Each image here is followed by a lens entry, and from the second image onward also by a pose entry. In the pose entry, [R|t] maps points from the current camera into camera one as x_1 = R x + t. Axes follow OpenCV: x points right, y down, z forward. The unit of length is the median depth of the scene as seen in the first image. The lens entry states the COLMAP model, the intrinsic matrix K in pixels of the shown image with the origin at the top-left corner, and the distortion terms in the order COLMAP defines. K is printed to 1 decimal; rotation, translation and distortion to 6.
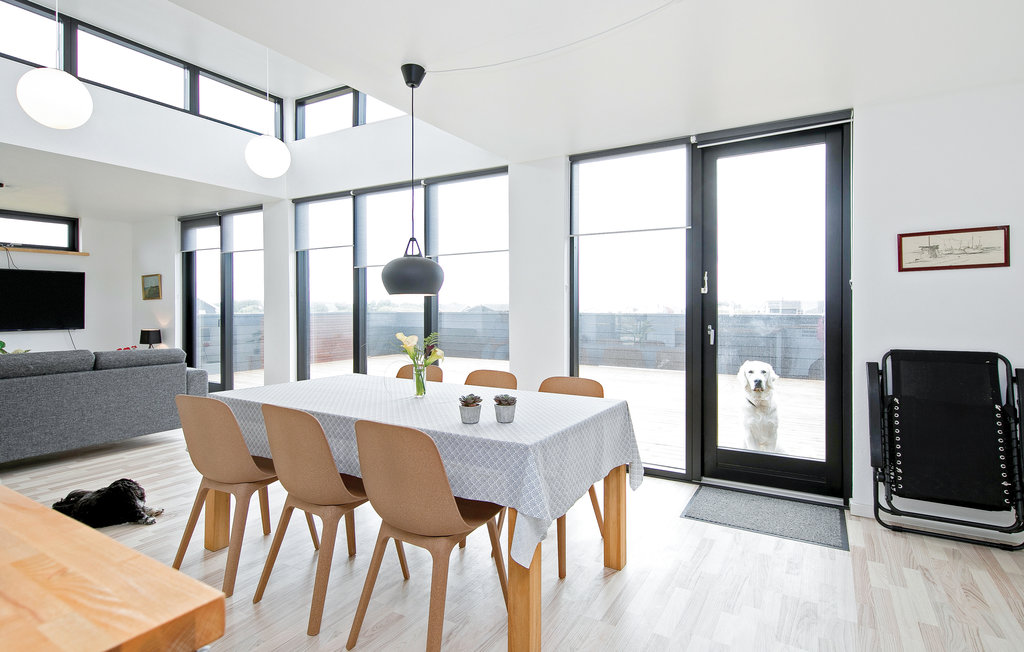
lens RADIAL K [[519.6, 0, 512.4], [0, 519.6, 310.5], [0, 0, 1]] dist [0.001937, 0.000318]
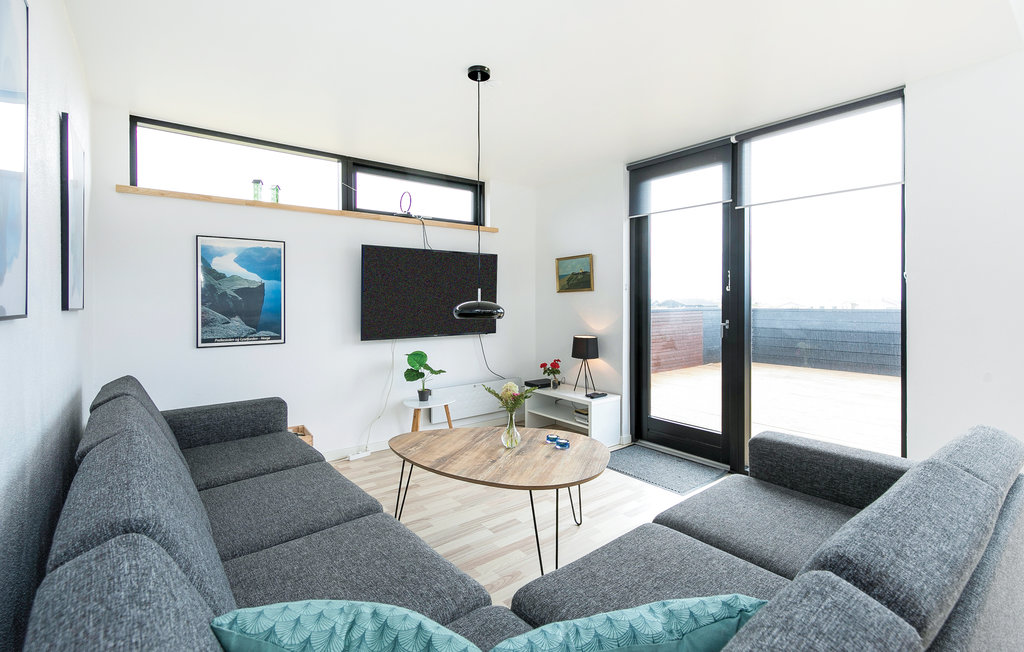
lens RADIAL K [[467.4, 0, 509.6], [0, 467.4, 309.0], [0, 0, 1]] dist [0.000577, 0.000069]
pose [[0.935441, 0.001667, -0.353478, -0.569956], [0.000518, 0.999981, 0.006086, -0.002061], [0.353481, -0.005876, 0.935423, 0.400265]]
